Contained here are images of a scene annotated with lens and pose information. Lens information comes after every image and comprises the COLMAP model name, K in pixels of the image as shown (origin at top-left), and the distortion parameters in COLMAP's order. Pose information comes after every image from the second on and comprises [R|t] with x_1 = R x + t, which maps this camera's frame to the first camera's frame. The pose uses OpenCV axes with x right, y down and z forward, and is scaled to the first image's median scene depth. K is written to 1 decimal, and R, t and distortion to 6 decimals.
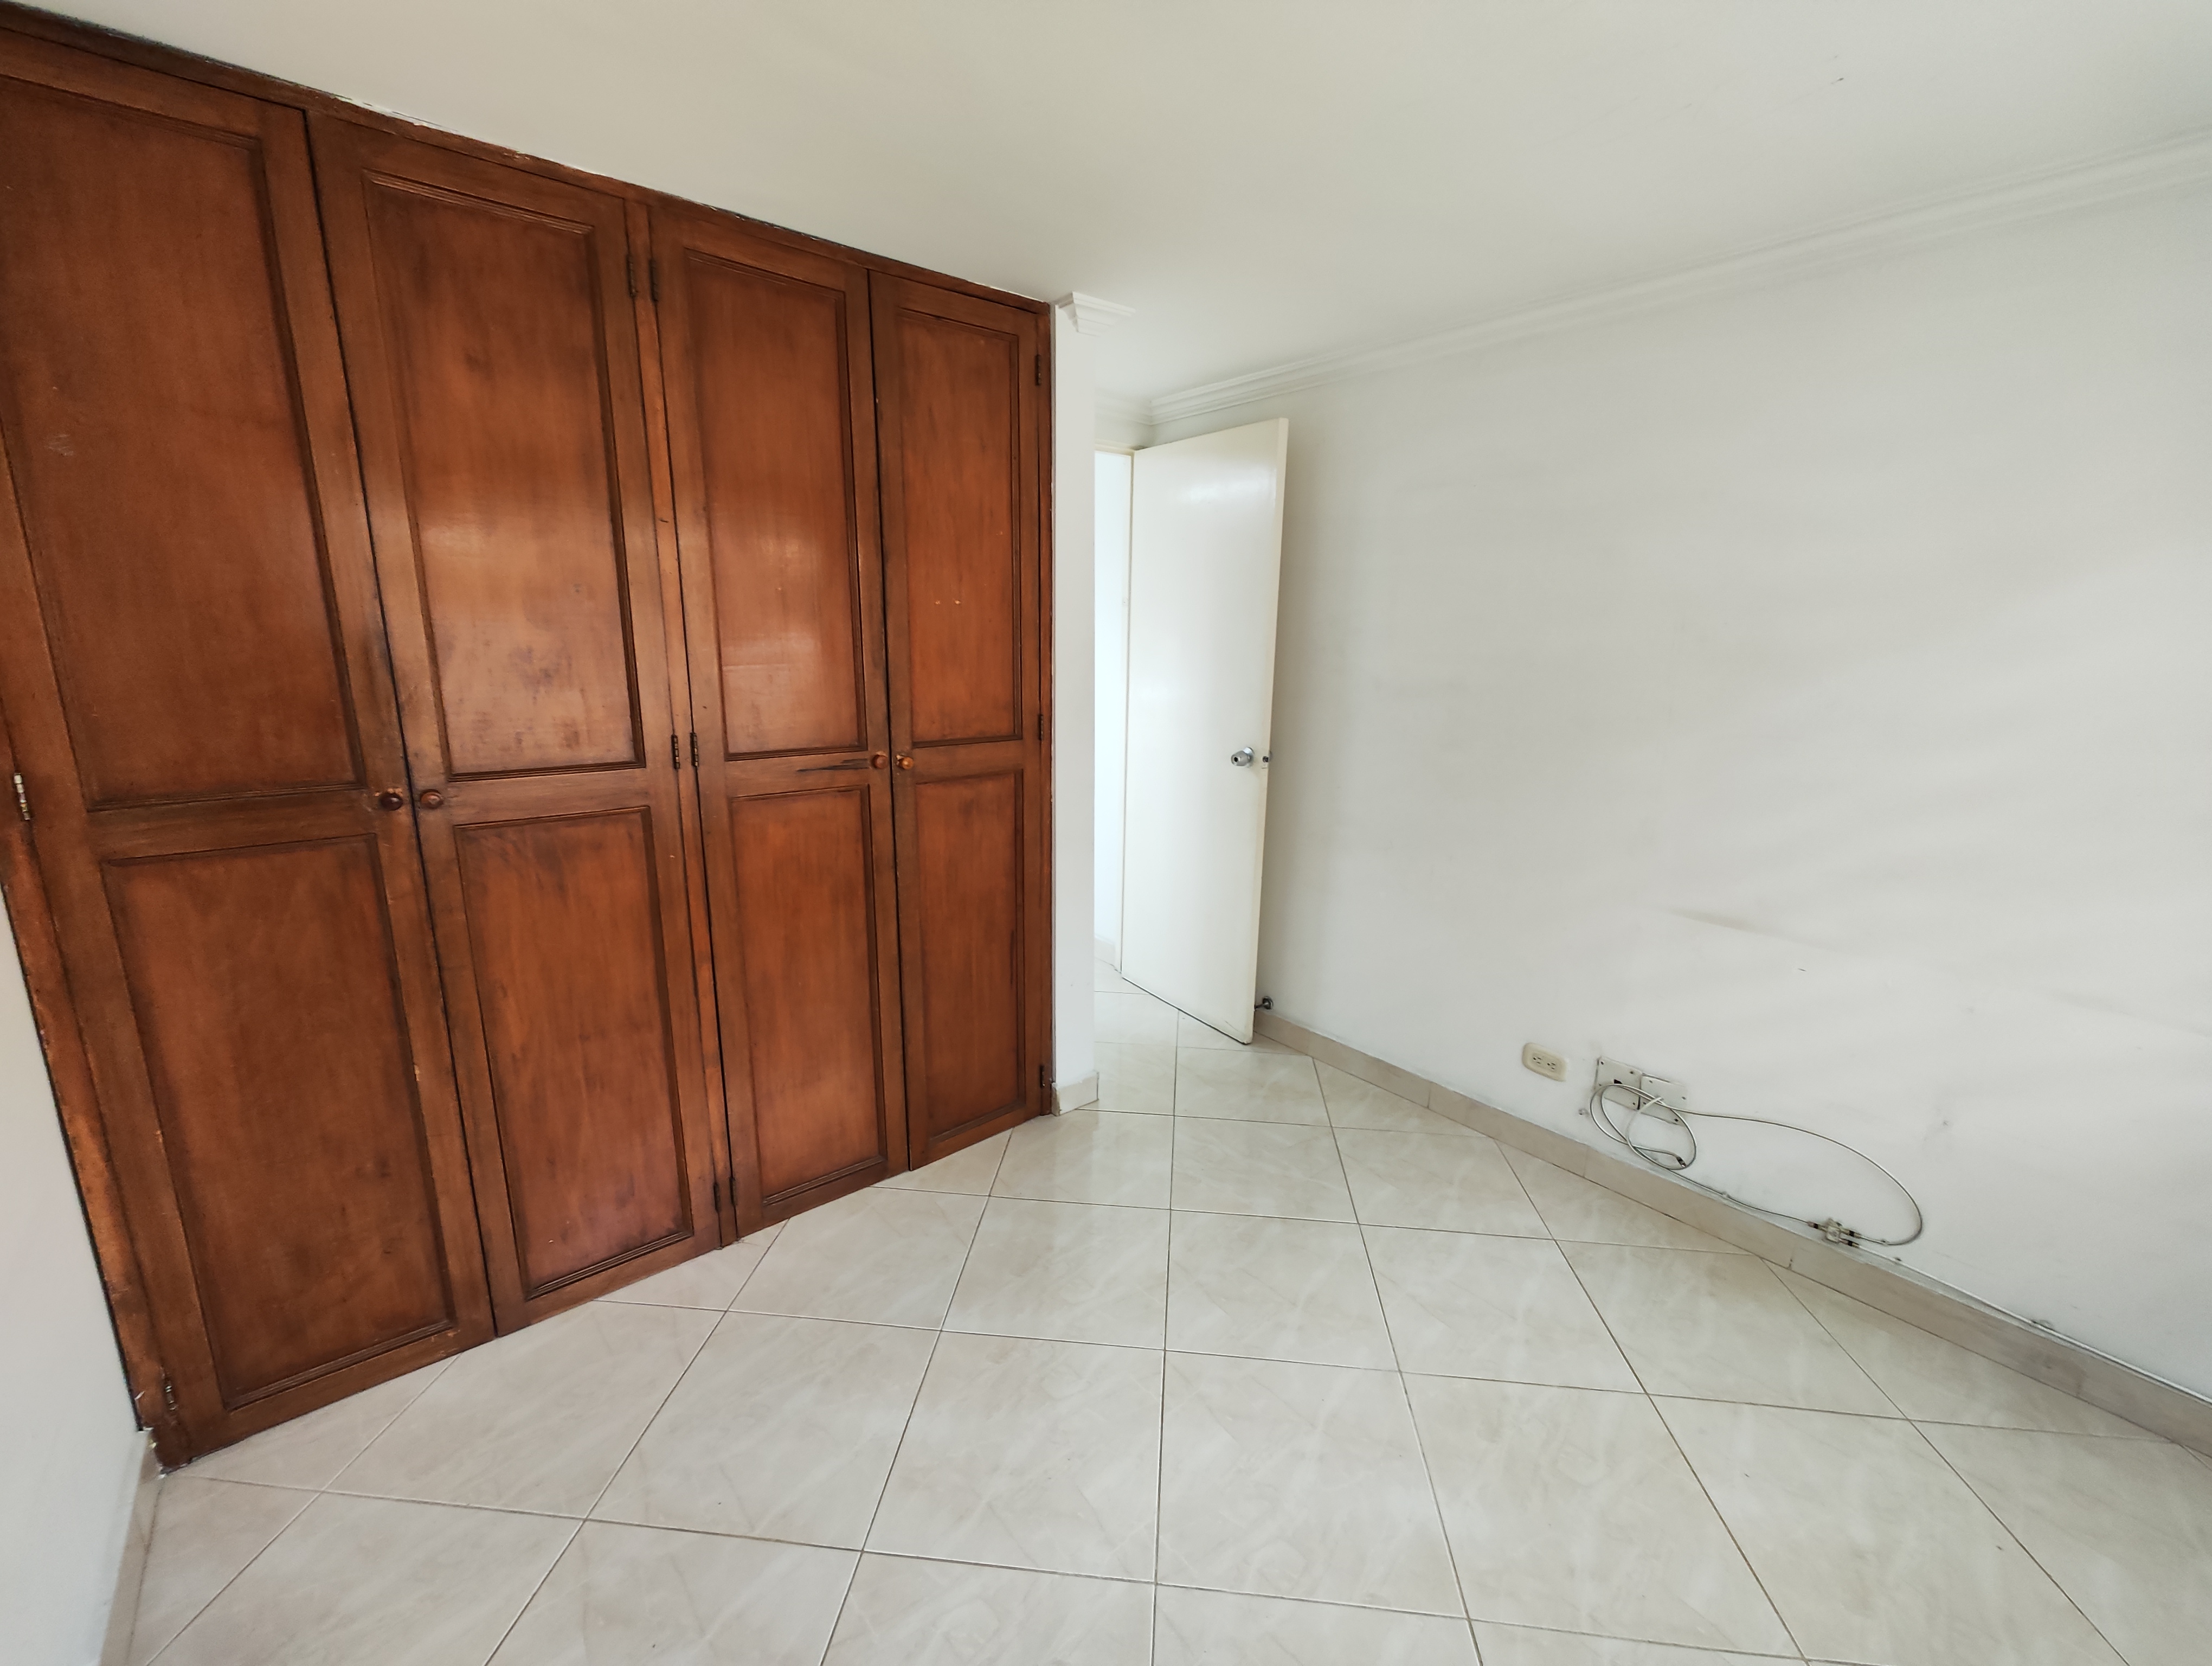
lens RADIAL K [[920.1, 0, 1109.2], [0, 920.1, 824.9], [0, 0, 1]] dist [-0.003014, 0.001862]
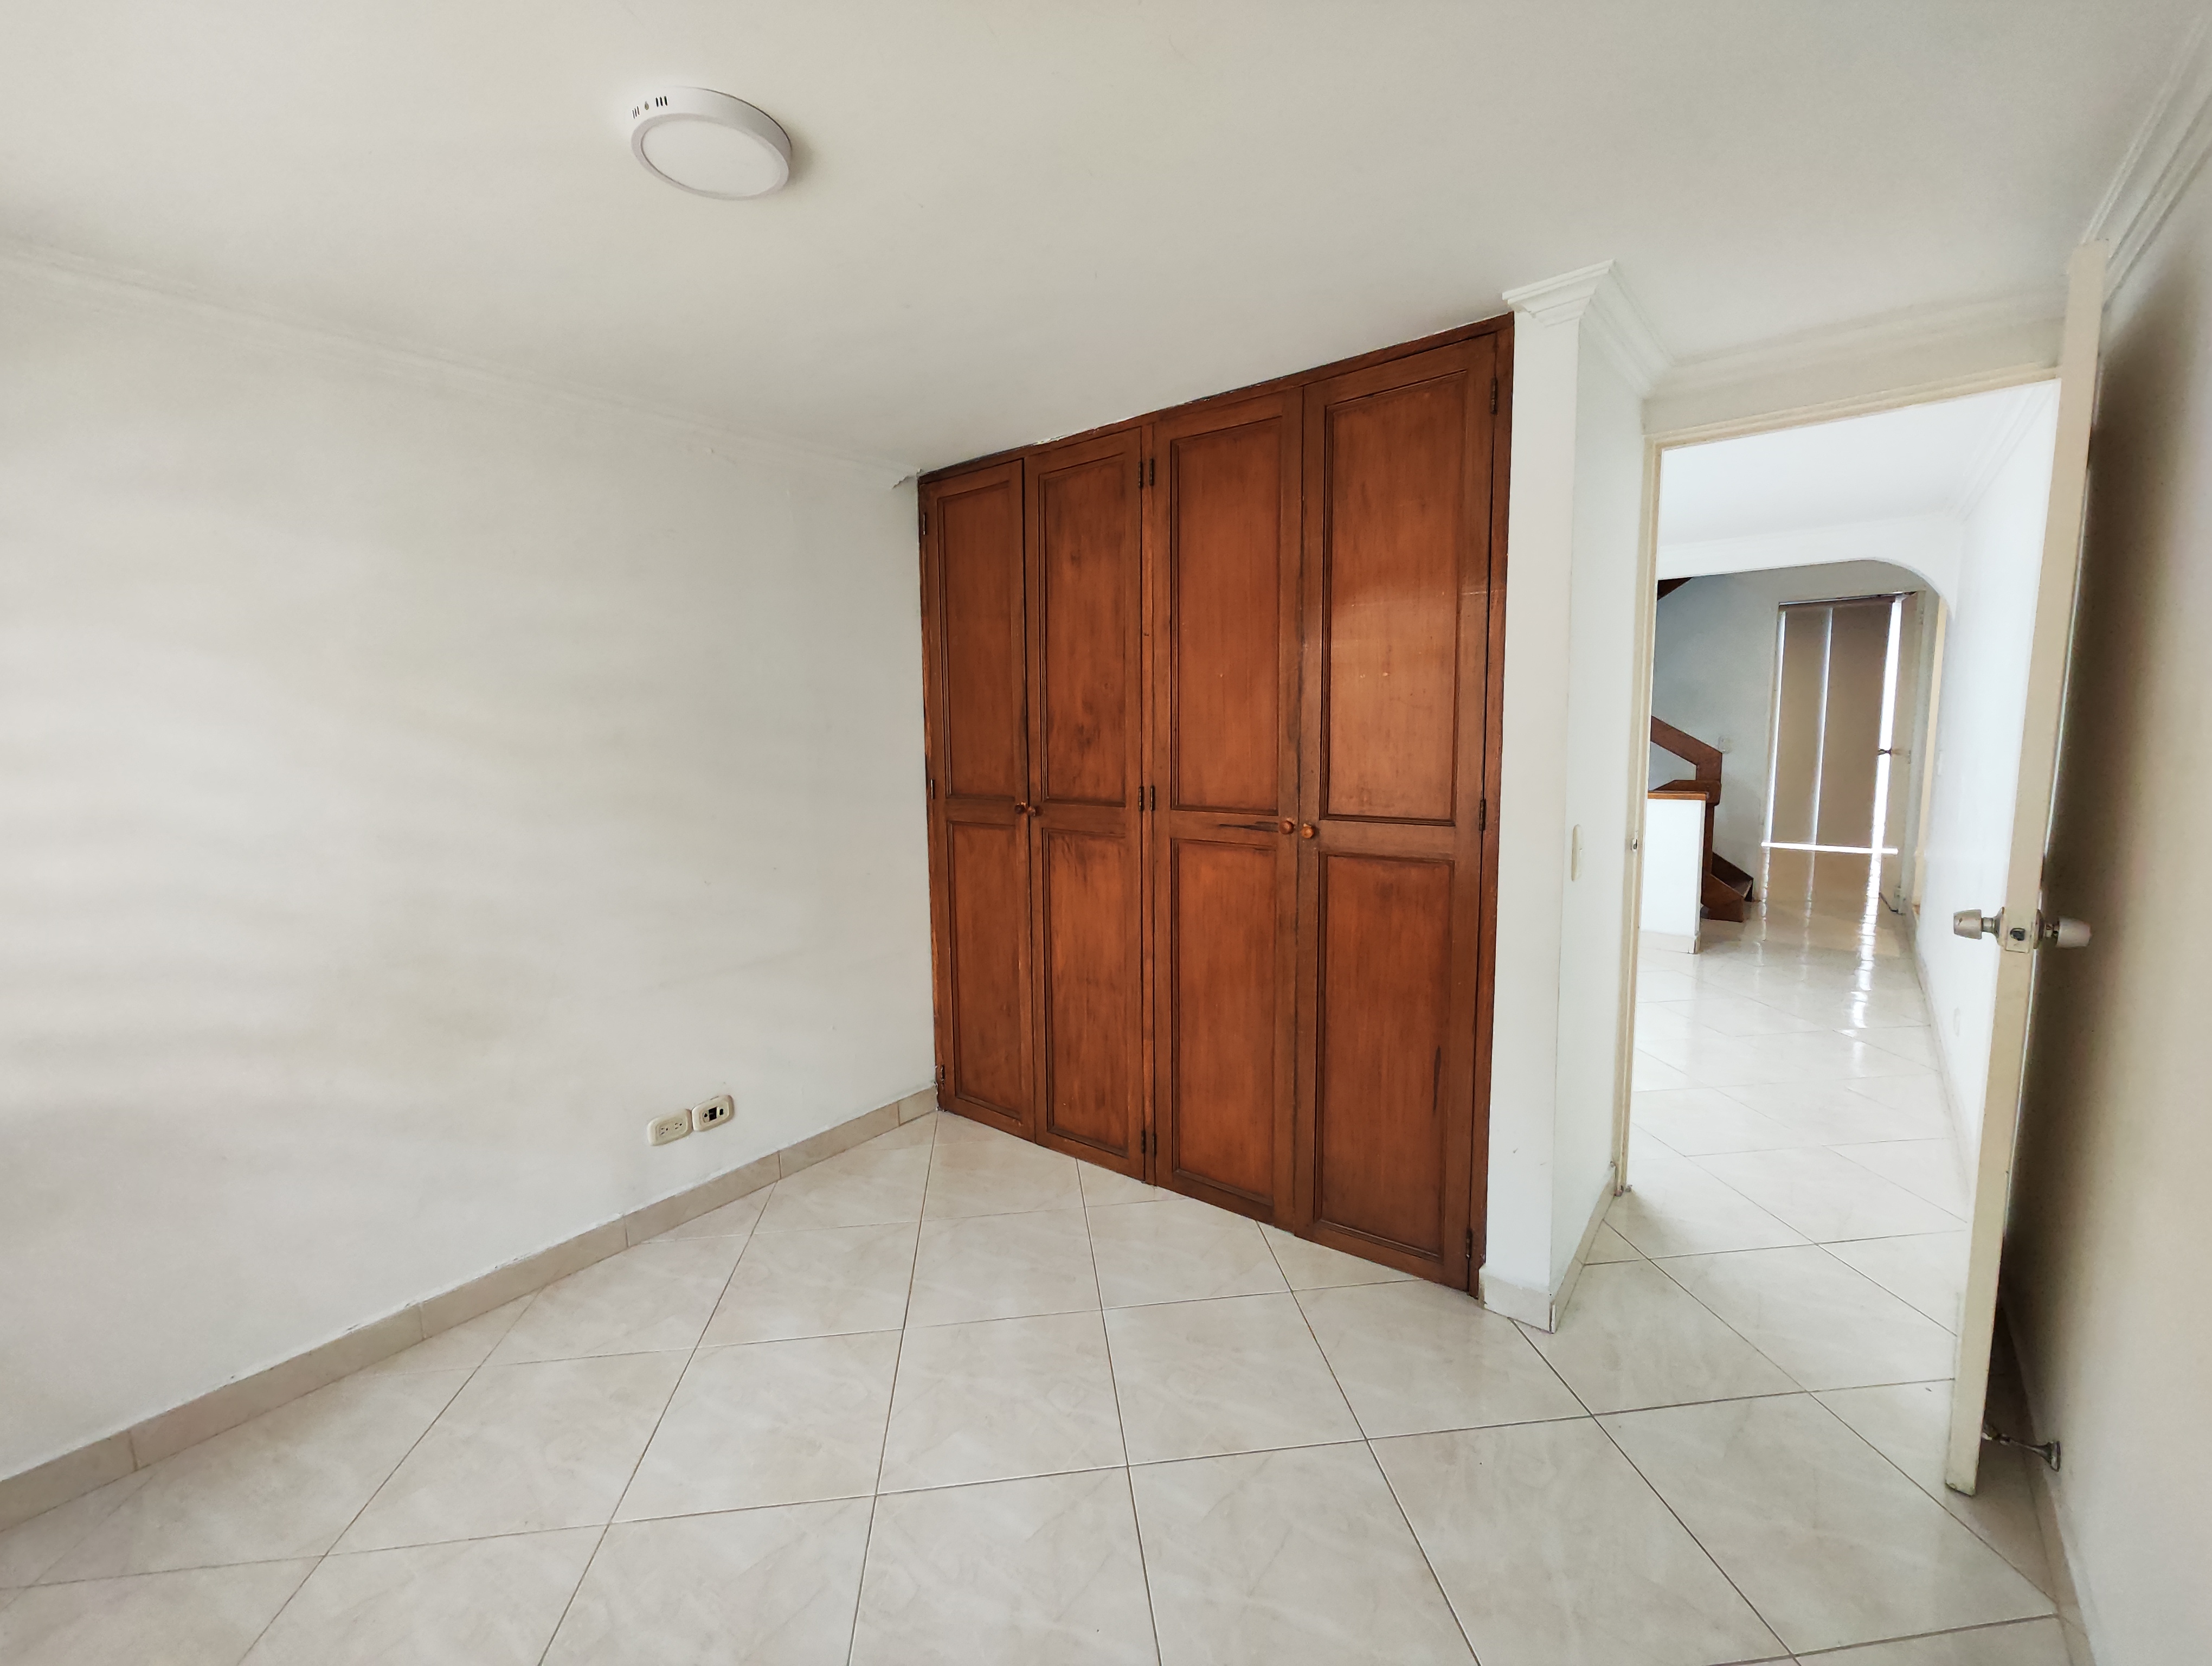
lens RADIAL K [[920.1, 0, 1099.6], [0, 920.1, 831.3], [0, 0, 1]] dist [-0.003014, 0.001862]
pose [[0.199408, 0.098025, -0.975001, 0.830891], [-0.182782, 0.981242, 0.061270, -0.099434], [0.962719, 0.165995, 0.213585, 0.620115]]
